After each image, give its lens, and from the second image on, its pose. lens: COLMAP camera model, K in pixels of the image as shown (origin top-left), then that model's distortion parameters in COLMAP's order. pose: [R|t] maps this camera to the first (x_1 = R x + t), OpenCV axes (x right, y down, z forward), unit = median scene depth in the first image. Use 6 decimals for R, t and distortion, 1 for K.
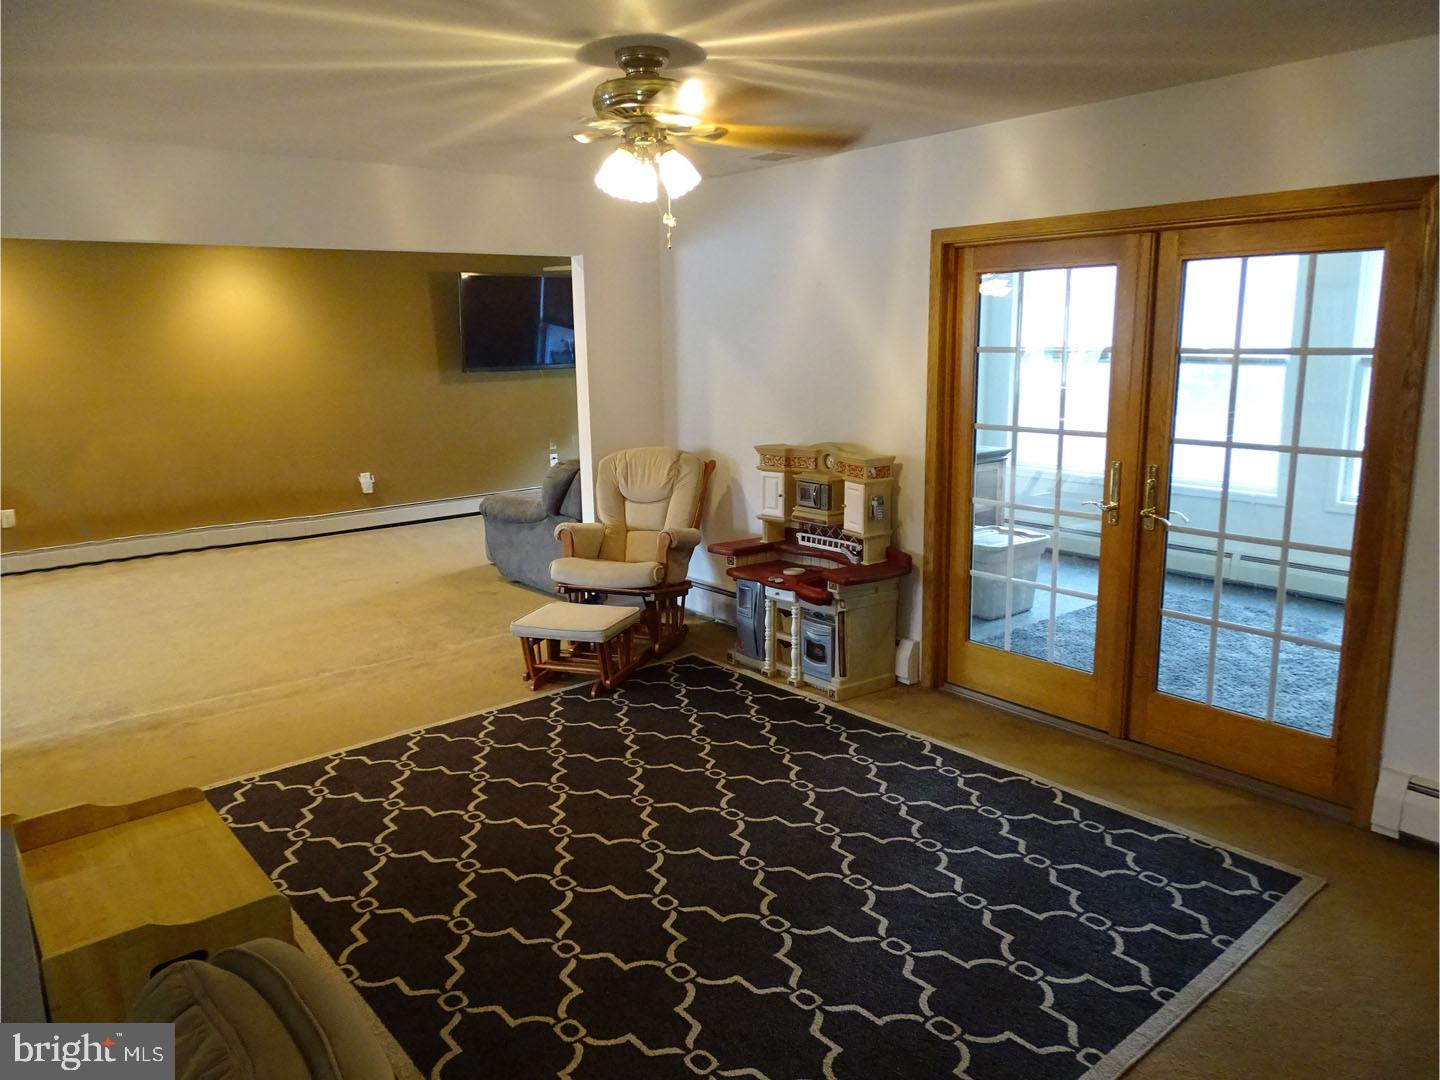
lens RADIAL K [[1033.8, 0, 728.0], [0, 1033.8, 542.1], [0, 0, 1]] dist [0.005527, 0.003134]
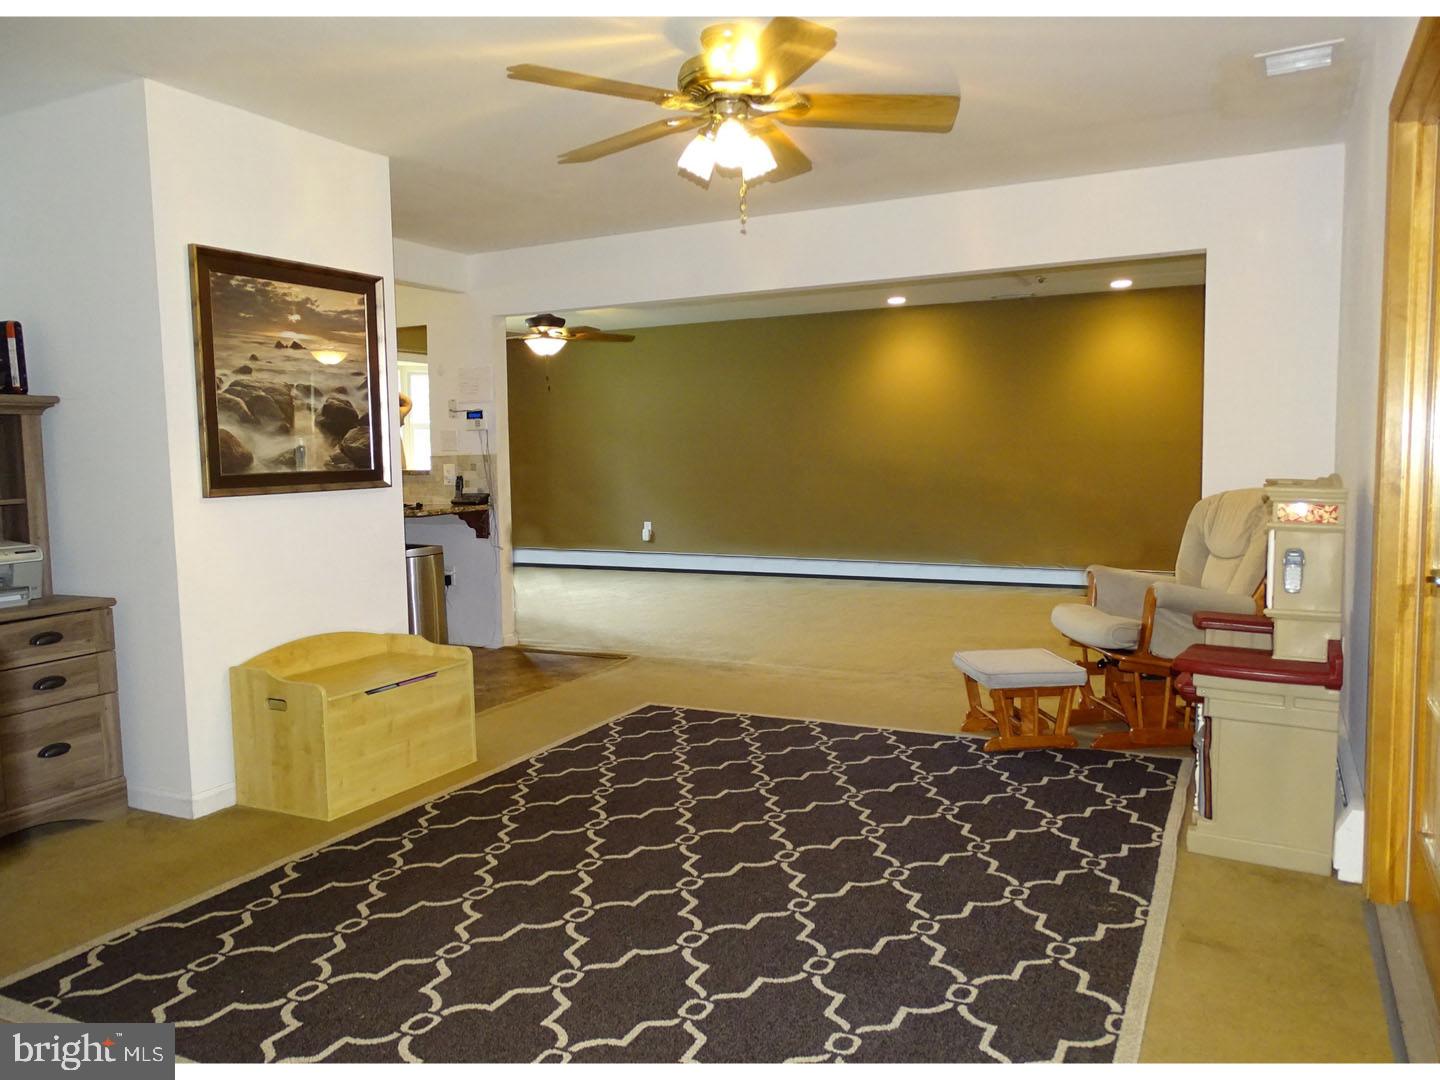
lens RADIAL K [[1080.9, 0, 720.0], [0, 1080.9, 540.0], [0, 0, 1]] dist [0.016938, -0.001383]
pose [[0.408722, 0.095575, -0.907641, 0.664916], [-0.180612, 0.983304, 0.022210, -0.002914], [0.894609, 0.154853, 0.419160, 0.460960]]
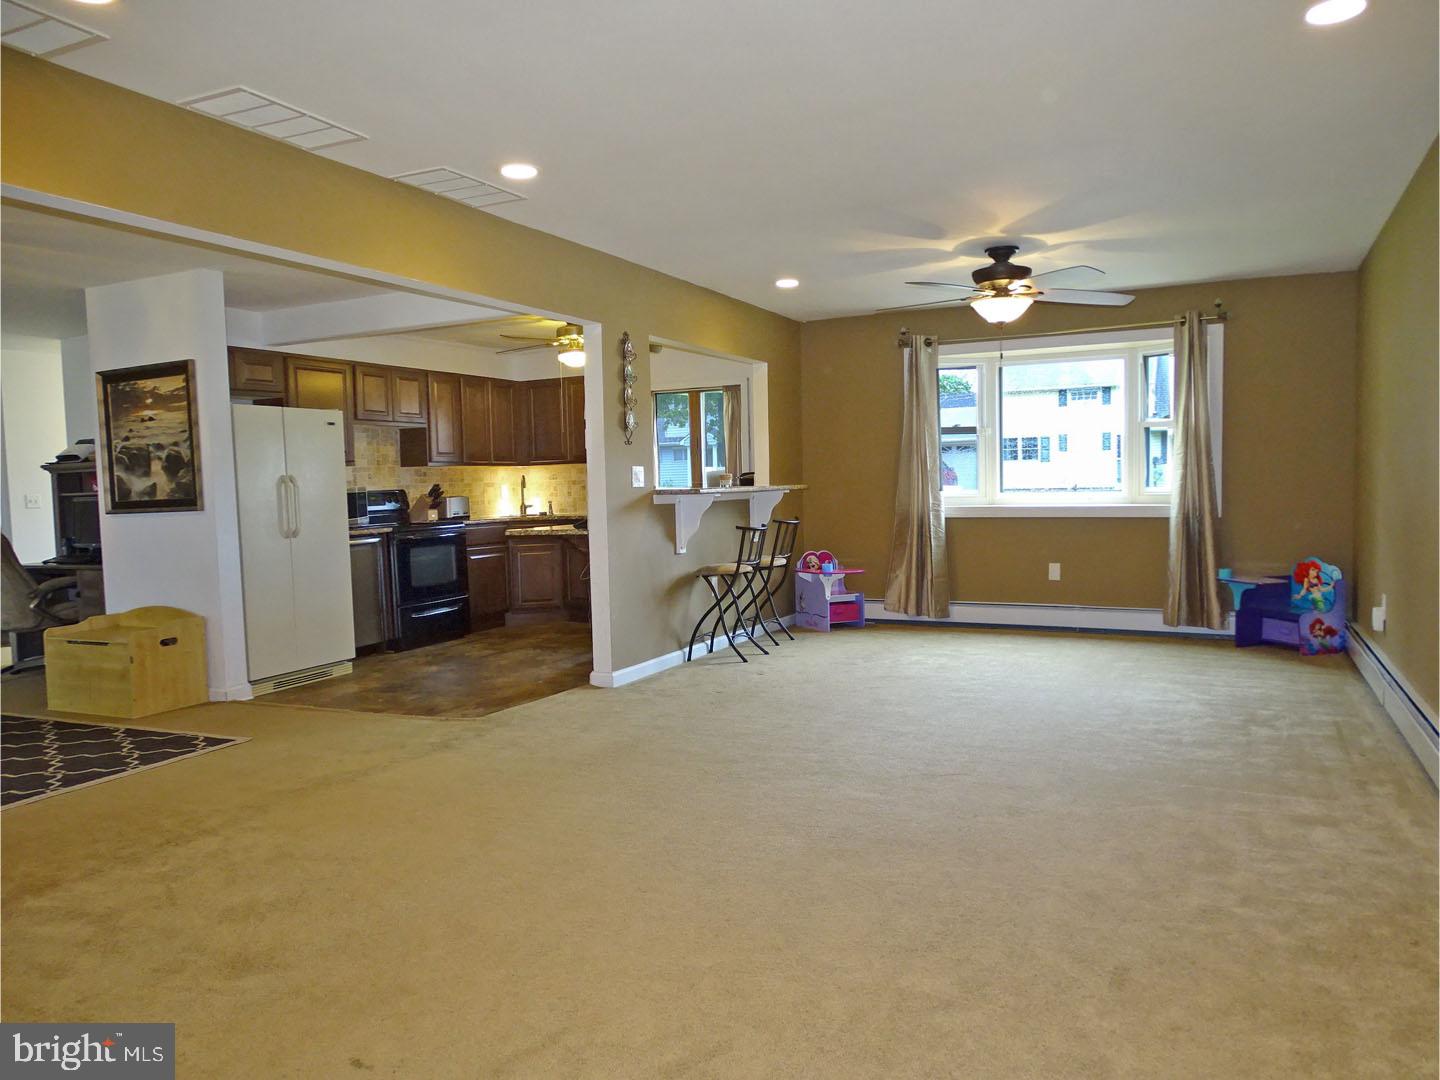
lens RADIAL K [[1018.1, 0, 722.6], [0, 1018.1, 539.9], [0, 0, 1]] dist [-0.005118, -0.002704]
pose [[-0.908925, 0.077304, -0.409730, -0.518849], [-0.030571, 0.967663, 0.250388, -0.299254], [0.415837, 0.240110, -0.877170, 2.114492]]
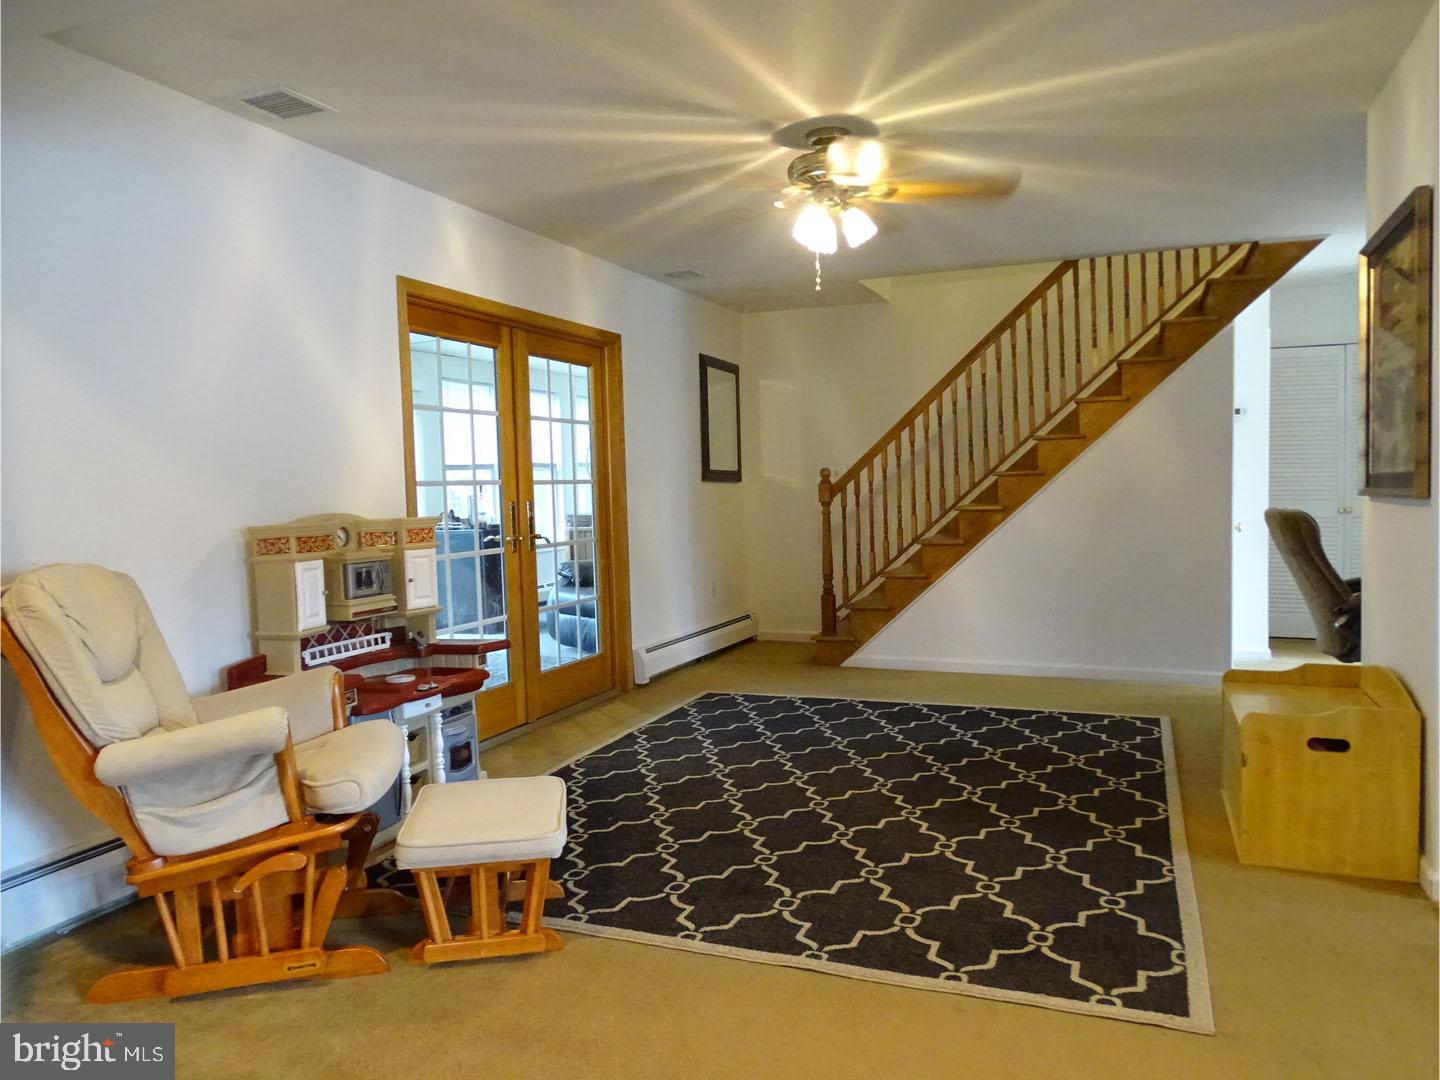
lens RADIAL K [[1033.8, 0, 728.0], [0, 1033.8, 542.1], [0, 0, 1]] dist [0.005527, 0.003134]
pose [[-0.480171, -0.010882, 0.877107, -0.826336], [0.215257, 0.967886, 0.129851, -0.132619], [-0.850353, 0.251154, -0.462408, 1.321551]]
